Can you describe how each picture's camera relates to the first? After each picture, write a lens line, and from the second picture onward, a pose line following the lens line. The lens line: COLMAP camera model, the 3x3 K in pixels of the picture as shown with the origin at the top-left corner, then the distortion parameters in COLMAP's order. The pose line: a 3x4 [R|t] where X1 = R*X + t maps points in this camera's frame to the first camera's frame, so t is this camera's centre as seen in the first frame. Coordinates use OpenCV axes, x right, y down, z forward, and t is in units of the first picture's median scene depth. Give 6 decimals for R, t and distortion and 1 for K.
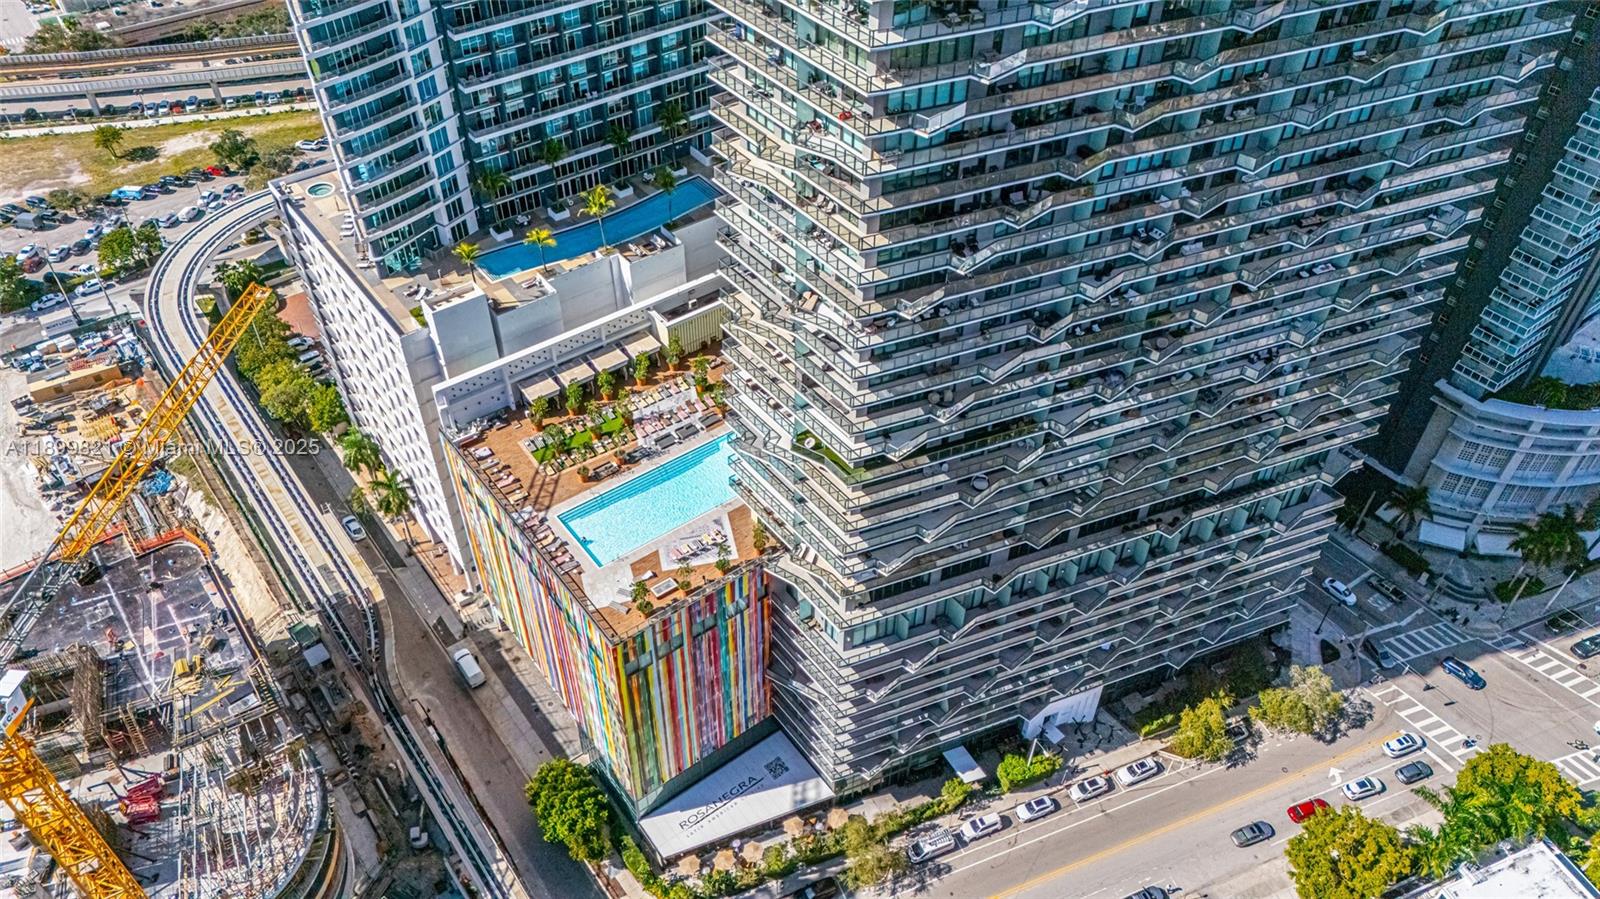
lens RADIAL K [[1169.7, 0, 800.0], [0, 1169.7, 449.5], [0, 0, 1]] dist [0.071568, -0.066337]
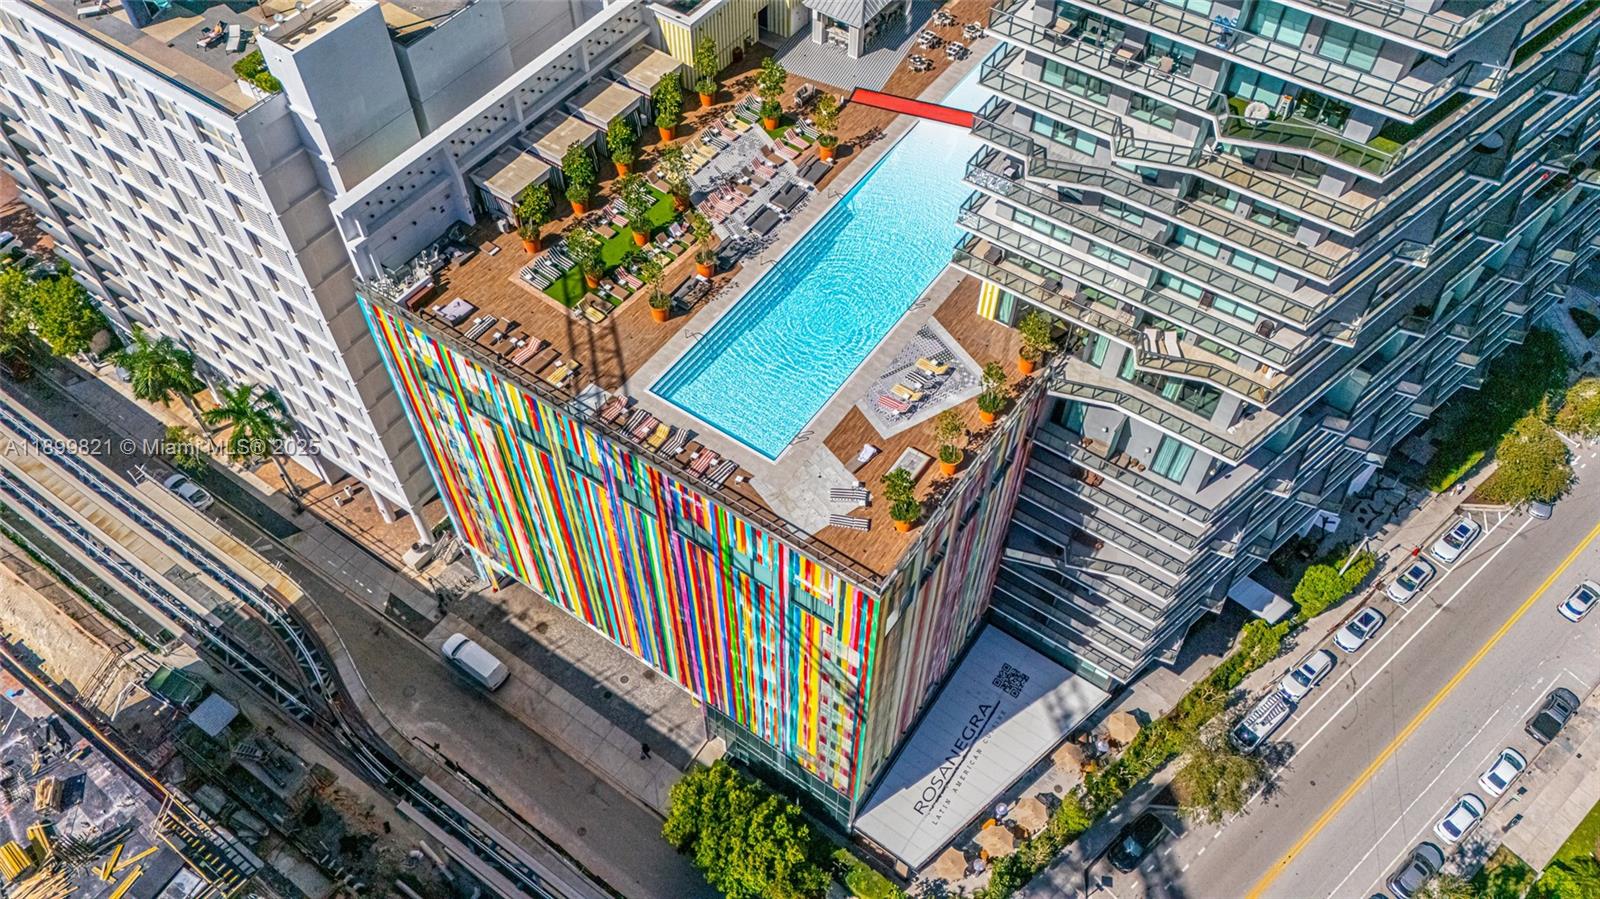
lens RADIAL K [[1169.7, 0, 800.0], [0, 1169.7, 449.5], [0, 0, 1]] dist [0.071568, -0.066337]
pose [[0.950269, -0.249420, 0.186488, -0.221407], [0.214347, 0.958226, 0.189363, -0.004233], [-0.225928, -0.139973, 0.964035, 0.402807]]
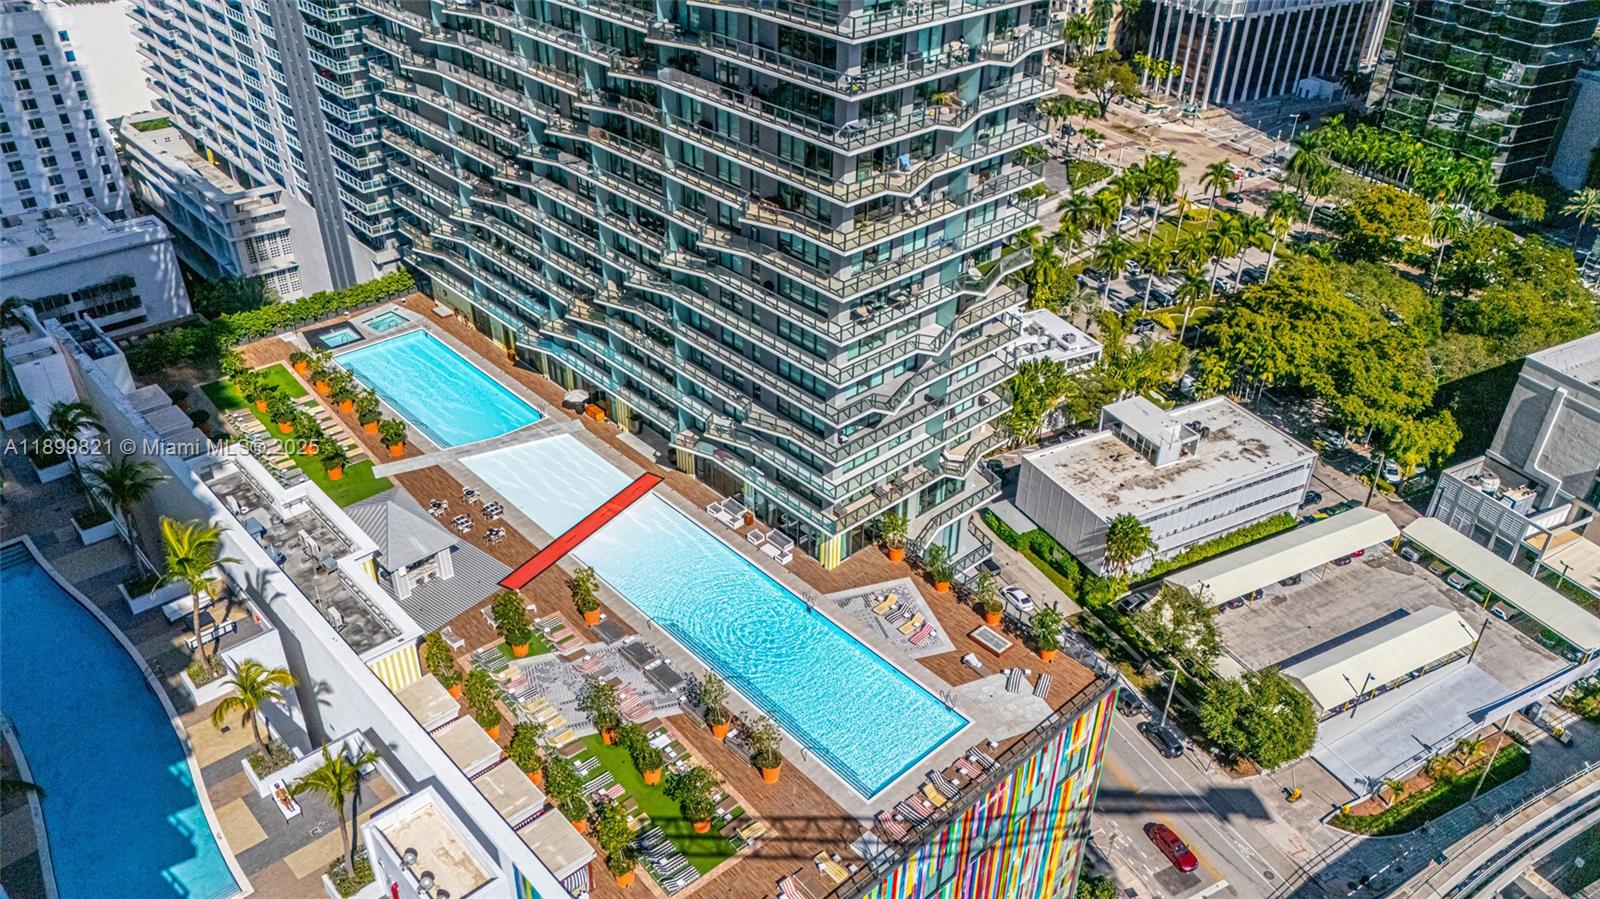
lens RADIAL K [[1169.7, 0, 800.0], [0, 1169.7, 449.5], [0, 0, 1]] dist [0.071568, -0.066337]
pose [[-0.101976, -0.551642, 0.827824, -0.499675], [0.664342, 0.581630, 0.469422, -0.275951], [-0.740440, 0.597827, 0.307166, 0.675911]]
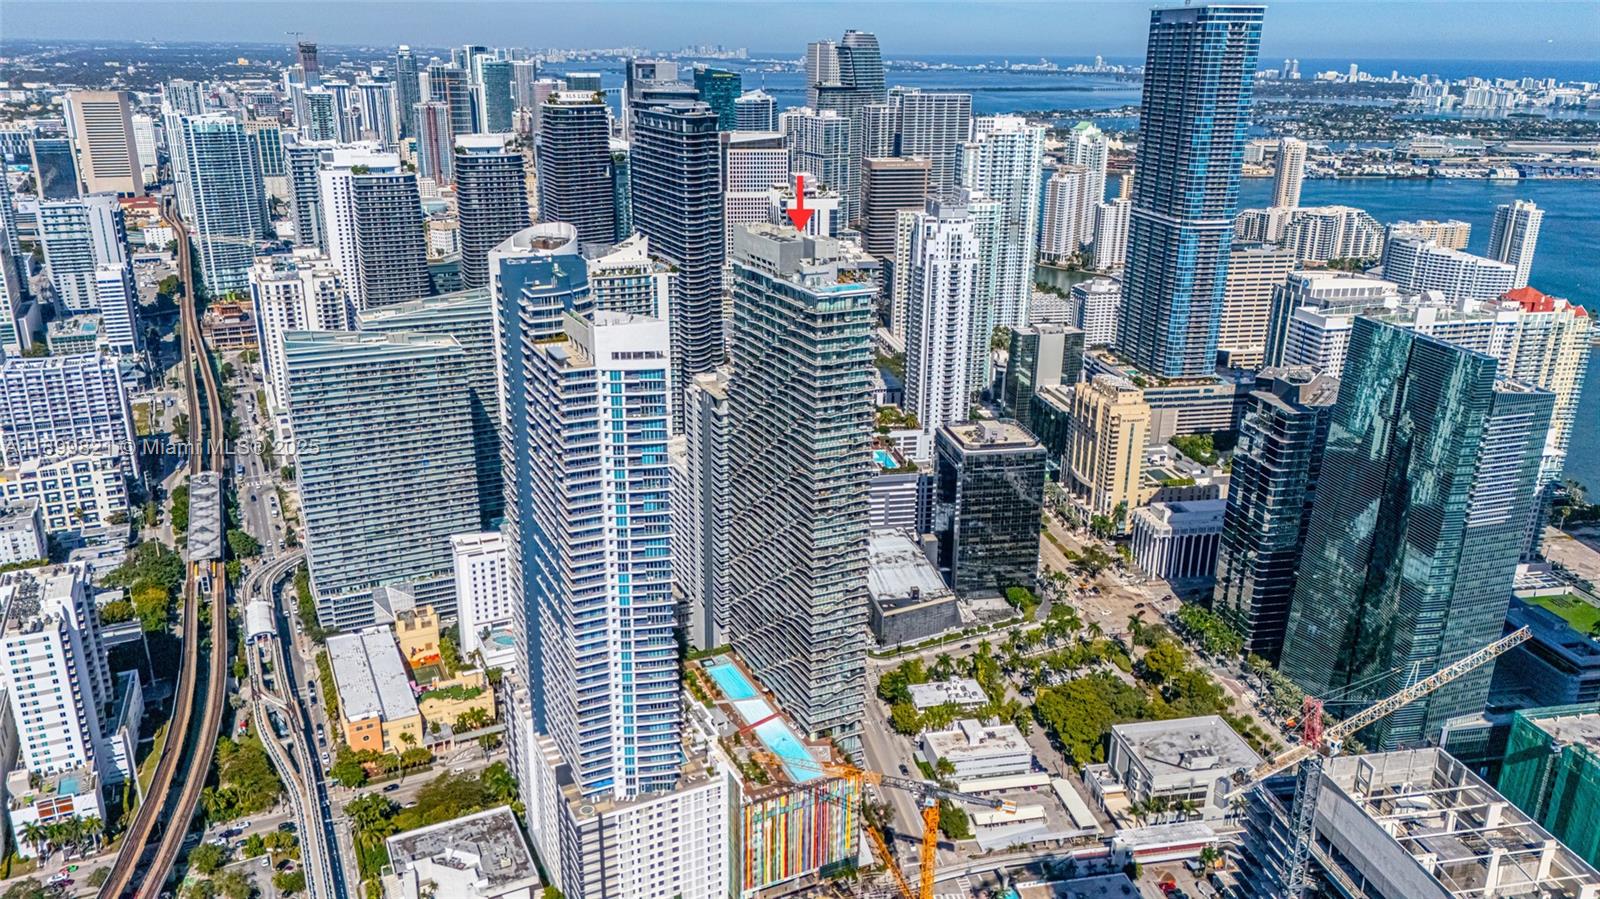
lens RADIAL K [[1169.7, 0, 800.0], [0, 1169.7, 449.5], [0, 0, 1]] dist [0.071568, -0.066337]
pose [[0.186950, -0.327111, 0.926309, -2.191587], [0.663612, 0.737314, 0.126439, -0.749898], [-0.724340, 0.591072, 0.354916, -0.371869]]
